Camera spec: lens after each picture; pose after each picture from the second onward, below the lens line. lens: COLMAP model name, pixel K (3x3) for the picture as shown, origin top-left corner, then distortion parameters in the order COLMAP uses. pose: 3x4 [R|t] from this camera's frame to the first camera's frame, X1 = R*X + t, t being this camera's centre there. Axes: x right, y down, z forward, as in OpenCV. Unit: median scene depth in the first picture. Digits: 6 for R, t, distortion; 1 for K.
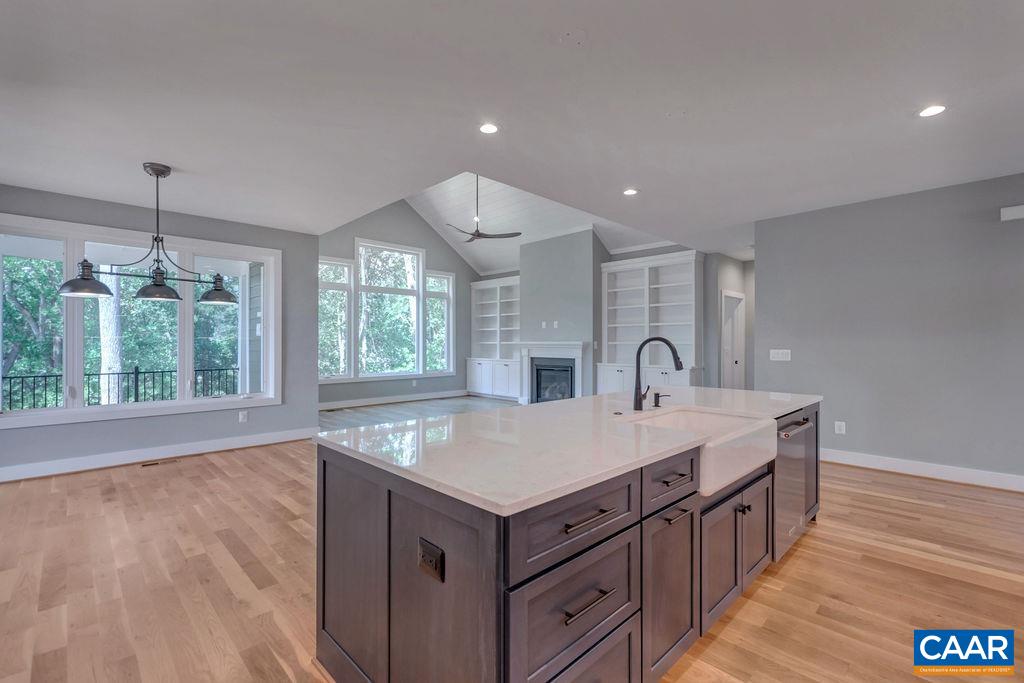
lens RADIAL K [[444.1, 0, 491.9], [0, 444.1, 345.2], [0, 0, 1]] dist [0.002337, -0.001582]
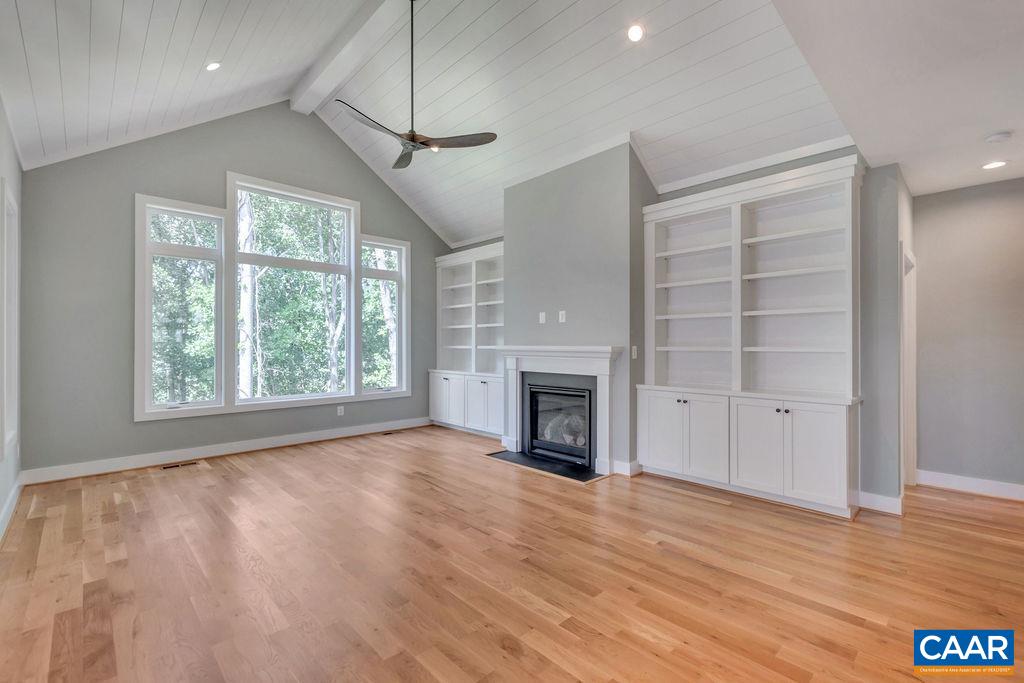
lens RADIAL K [[444.1, 0, 511.6], [0, 444.1, 342.1], [0, 0, 1]] dist [0.002337, -0.001582]
pose [[0.999369, -0.000479, 0.035504, 0.049484], [0.000882, 0.999935, -0.011328, -0.005693], [-0.035497, 0.011352, 0.999305, 0.369034]]
